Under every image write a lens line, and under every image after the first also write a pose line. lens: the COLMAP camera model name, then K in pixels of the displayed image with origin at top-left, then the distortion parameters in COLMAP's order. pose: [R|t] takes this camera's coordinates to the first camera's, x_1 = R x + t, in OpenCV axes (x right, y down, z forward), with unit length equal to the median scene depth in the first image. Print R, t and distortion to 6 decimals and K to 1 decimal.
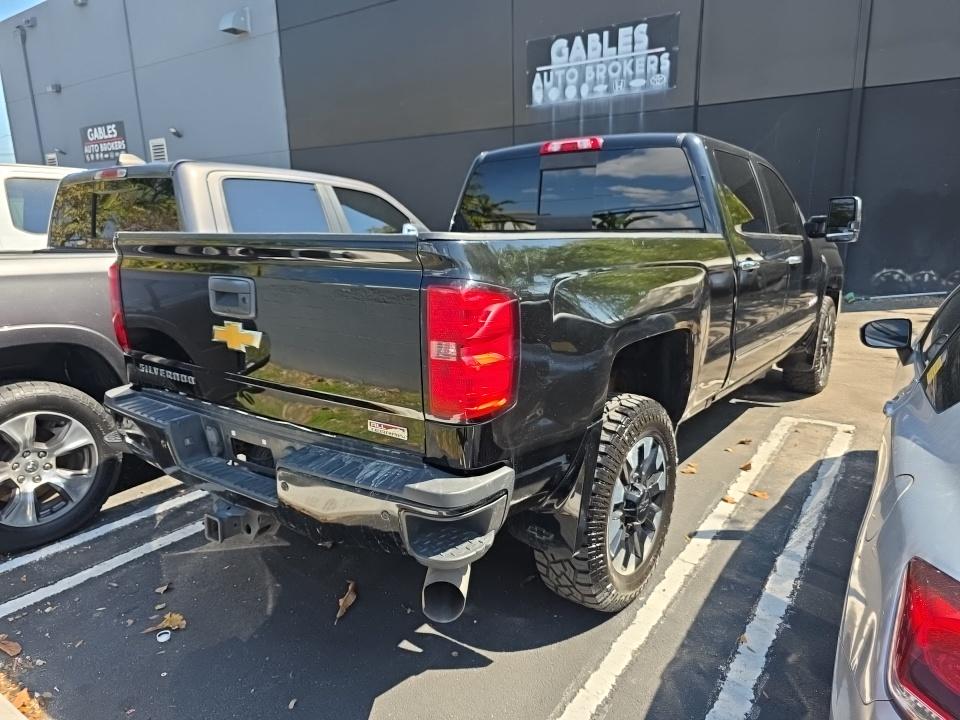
lens RADIAL K [[649.1, 0, 482.0], [0, 649.1, 373.8], [0, 0, 1]] dist [0.039056, -0.033312]
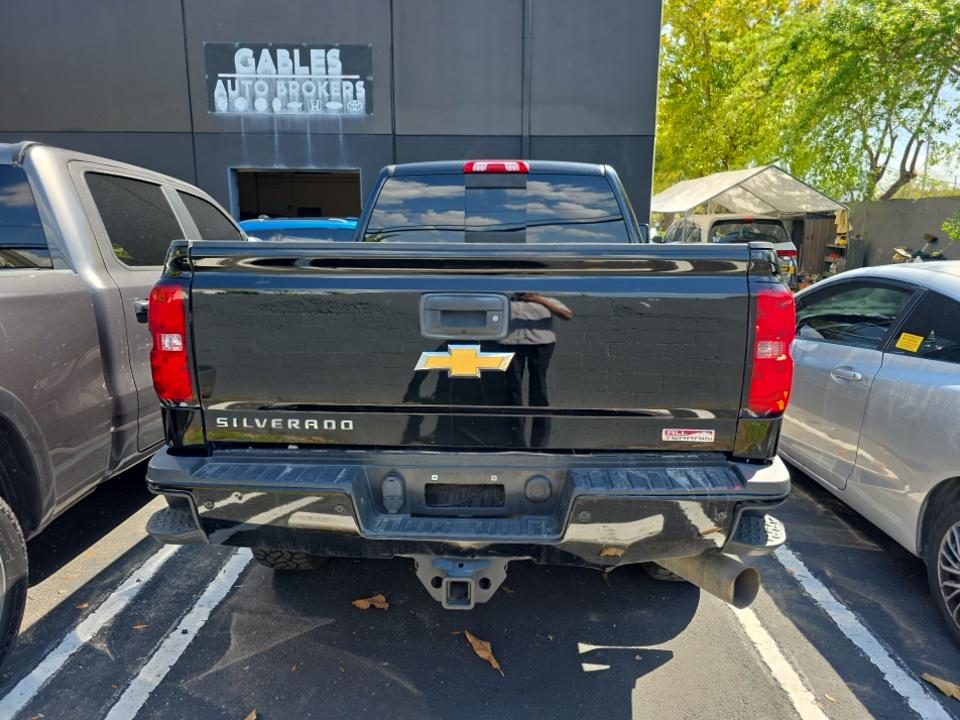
lens RADIAL K [[652.2, 0, 480.0], [0, 652.2, 360.0], [0, 0, 1]] dist [0.046717, -0.037644]
pose [[0.831401, -0.082767, 0.549475, -0.168608], [0.110716, 0.993692, -0.017844, -0.008412], [-0.544532, 0.075671, 0.835320, 0.053993]]
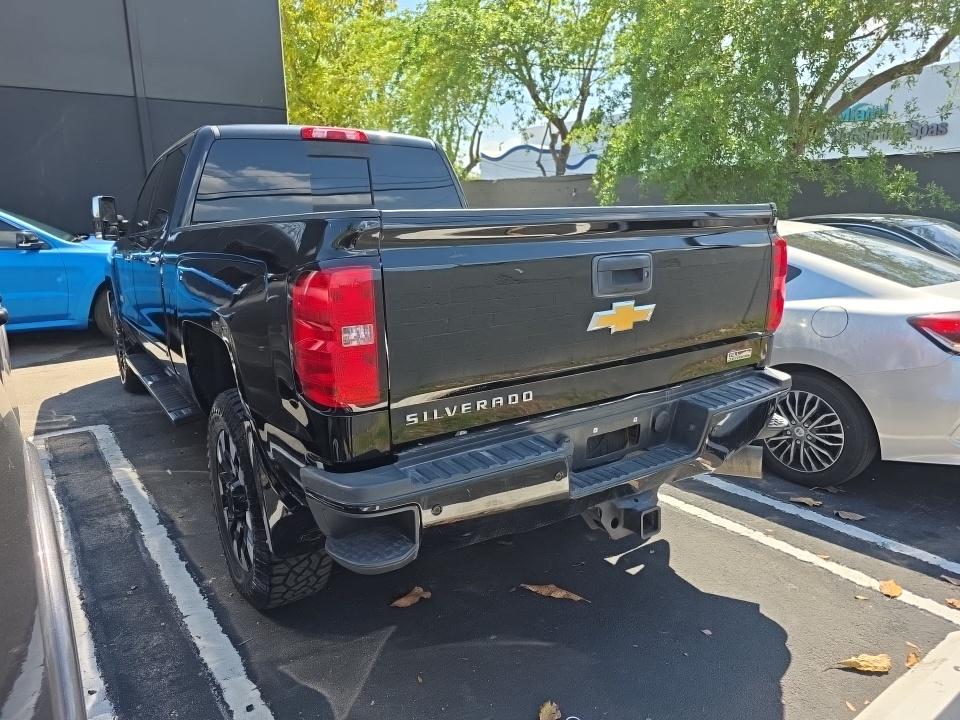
lens RADIAL K [[652.2, 0, 480.0], [0, 652.2, 360.0], [0, 0, 1]] dist [0.046717, -0.037644]
pose [[0.331566, -0.195148, 0.923028, -0.268781], [0.225408, 0.966424, 0.123353, -0.032430], [-0.916109, 0.167159, 0.364421, 0.172211]]
